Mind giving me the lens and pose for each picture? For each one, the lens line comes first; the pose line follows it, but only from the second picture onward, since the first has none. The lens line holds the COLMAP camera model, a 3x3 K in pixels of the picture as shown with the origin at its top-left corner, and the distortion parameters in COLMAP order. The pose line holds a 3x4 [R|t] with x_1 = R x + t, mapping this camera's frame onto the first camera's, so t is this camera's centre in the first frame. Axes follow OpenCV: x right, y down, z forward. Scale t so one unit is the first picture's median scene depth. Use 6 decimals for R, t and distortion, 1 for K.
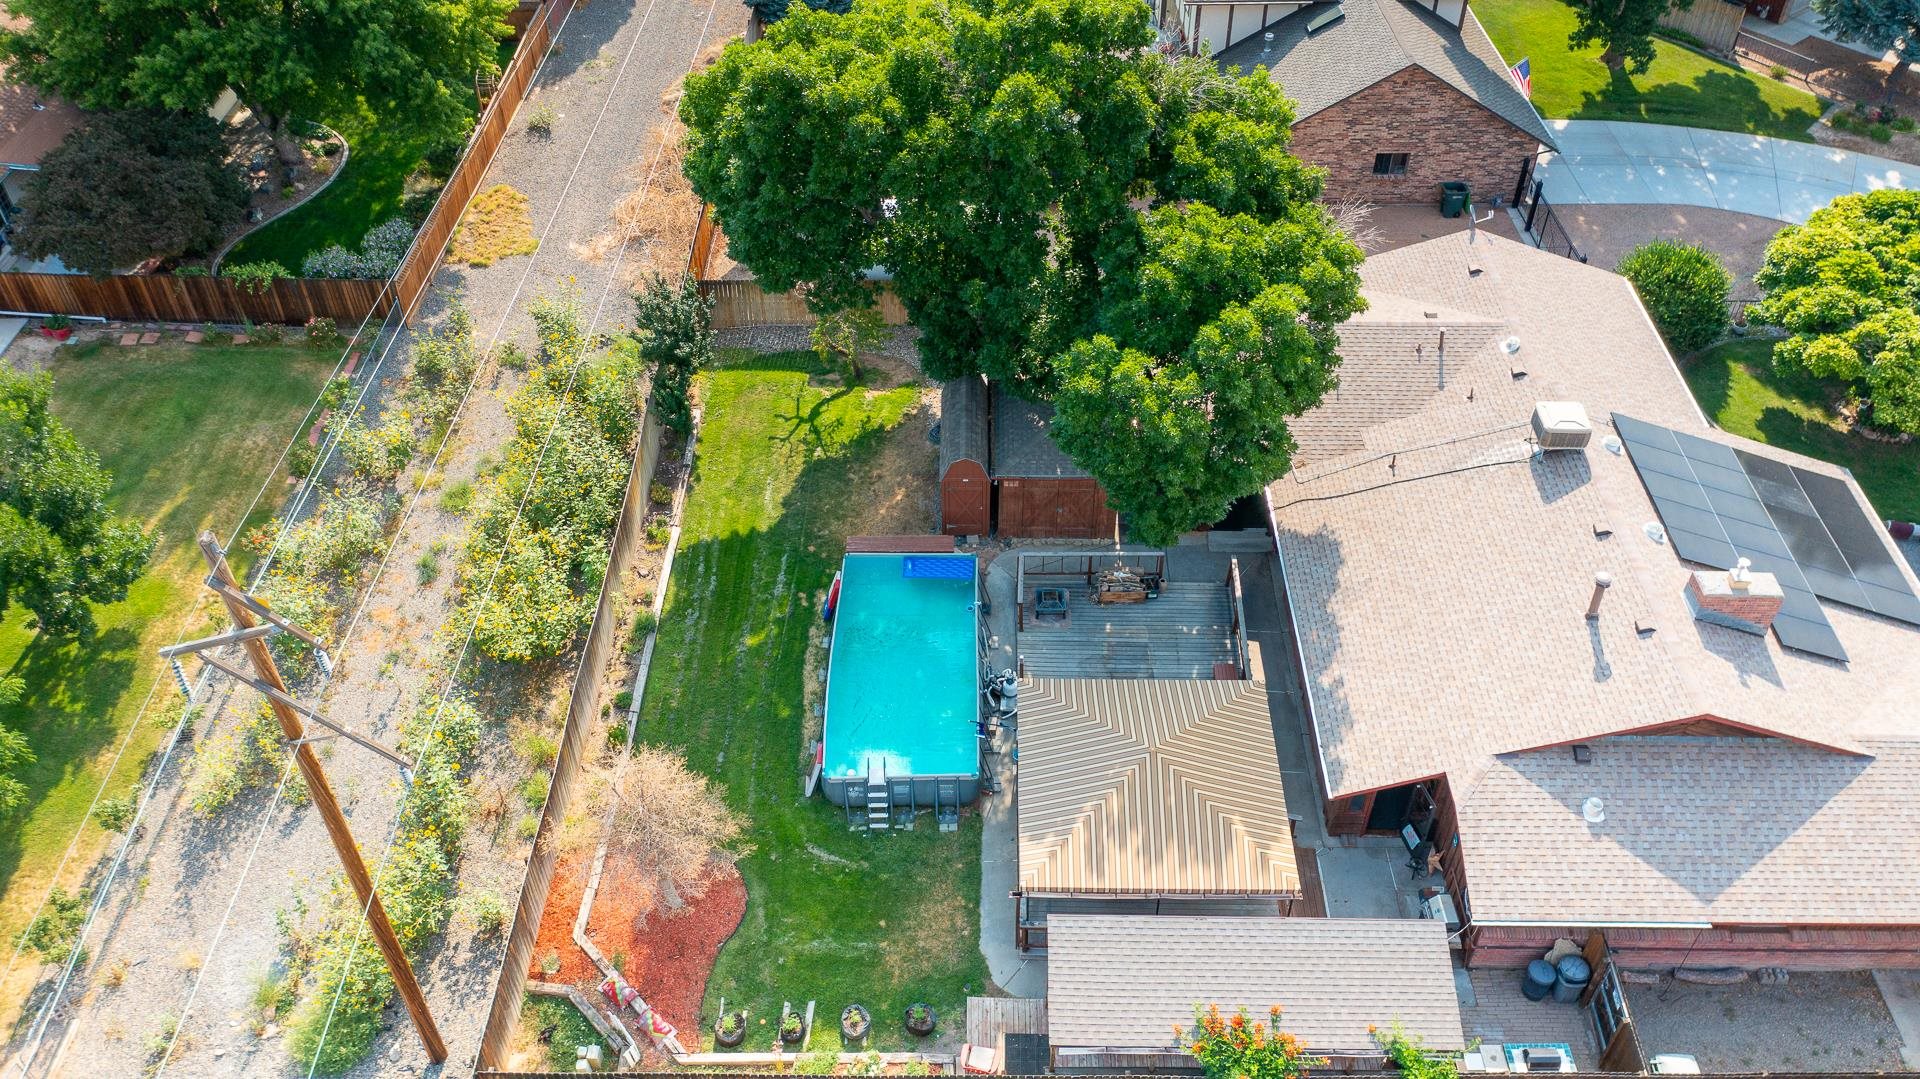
lens RADIAL K [[1524.2, 0, 955.9], [0, 1524.2, 525.2], [0, 0, 1]] dist [-0.014014, -0.001187]
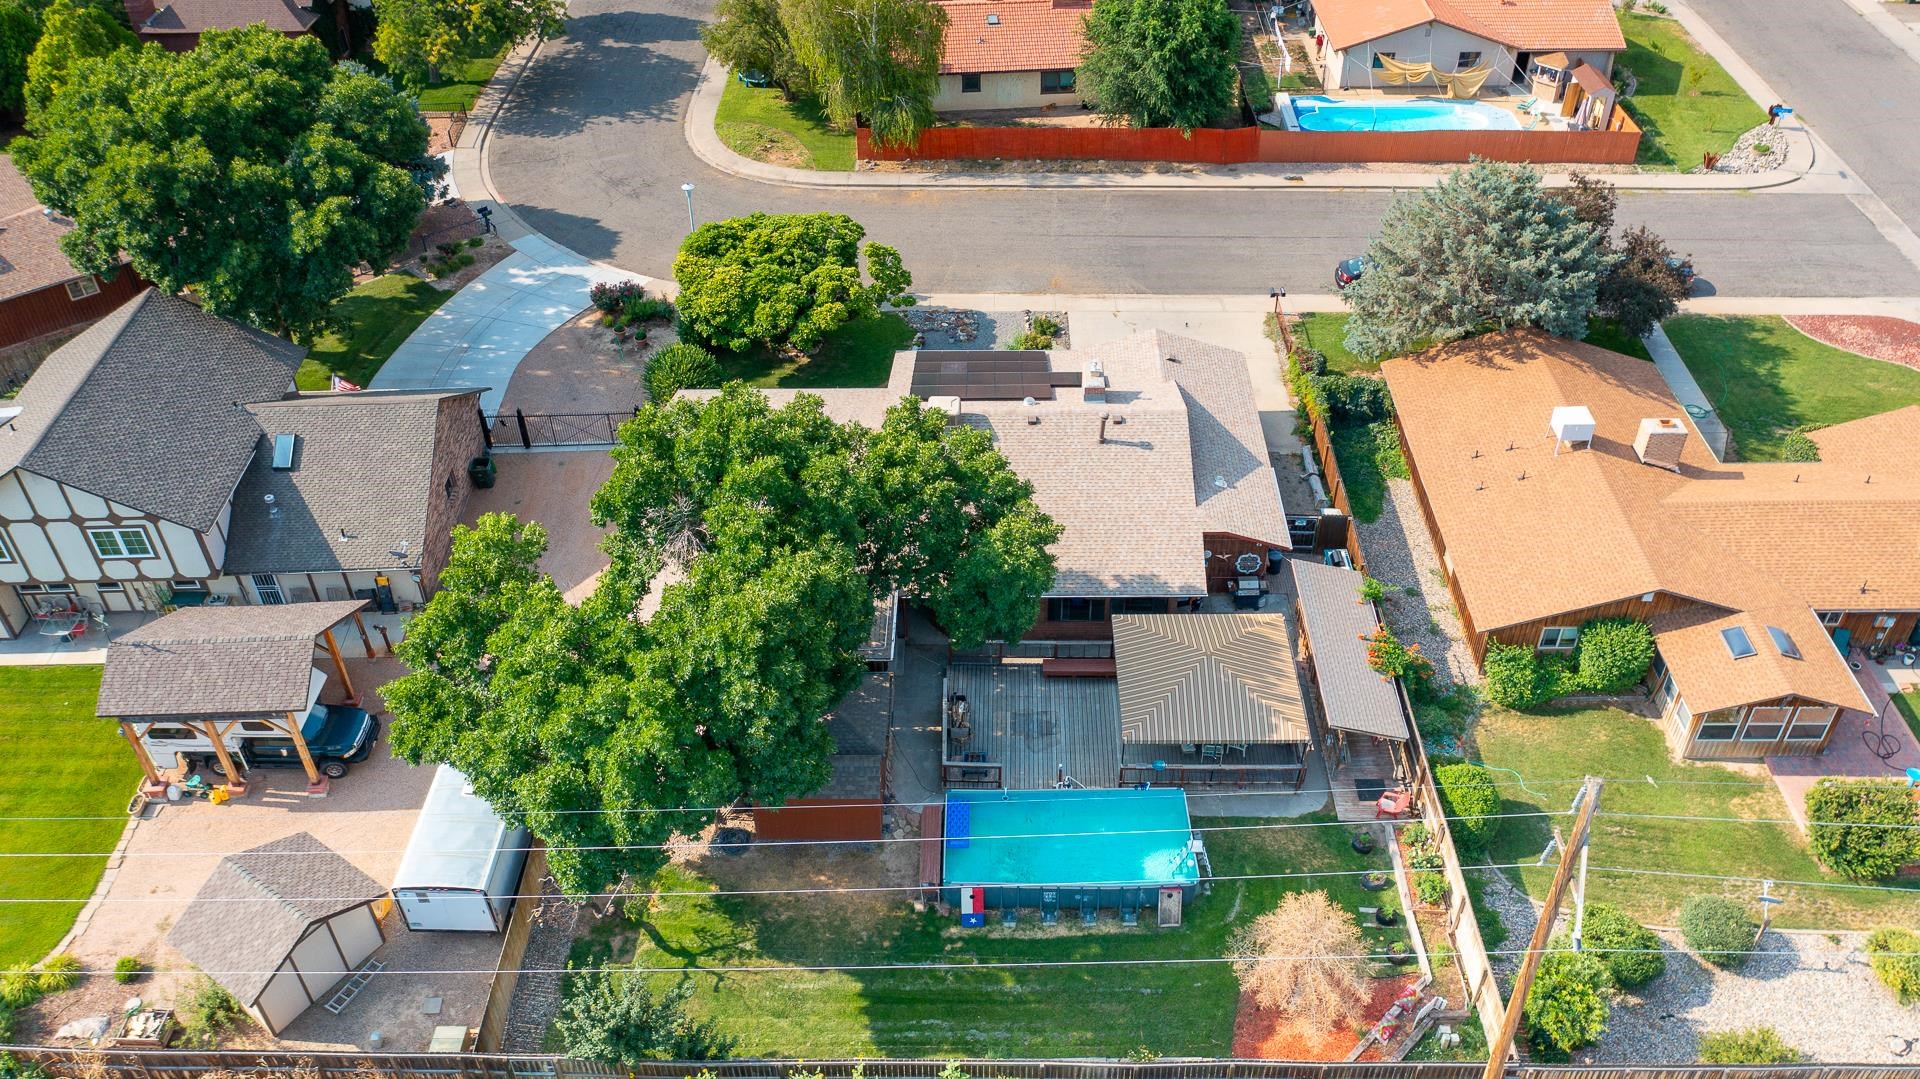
lens RADIAL K [[1524.2, 0, 955.9], [0, 1524.2, 525.2], [0, 0, 1]] dist [-0.014014, -0.001187]
pose [[0.000135, -0.626601, 0.779340, -0.778193], [0.688105, 0.565557, 0.454596, -0.629051], [-0.725611, 0.536206, 0.431243, 0.384279]]
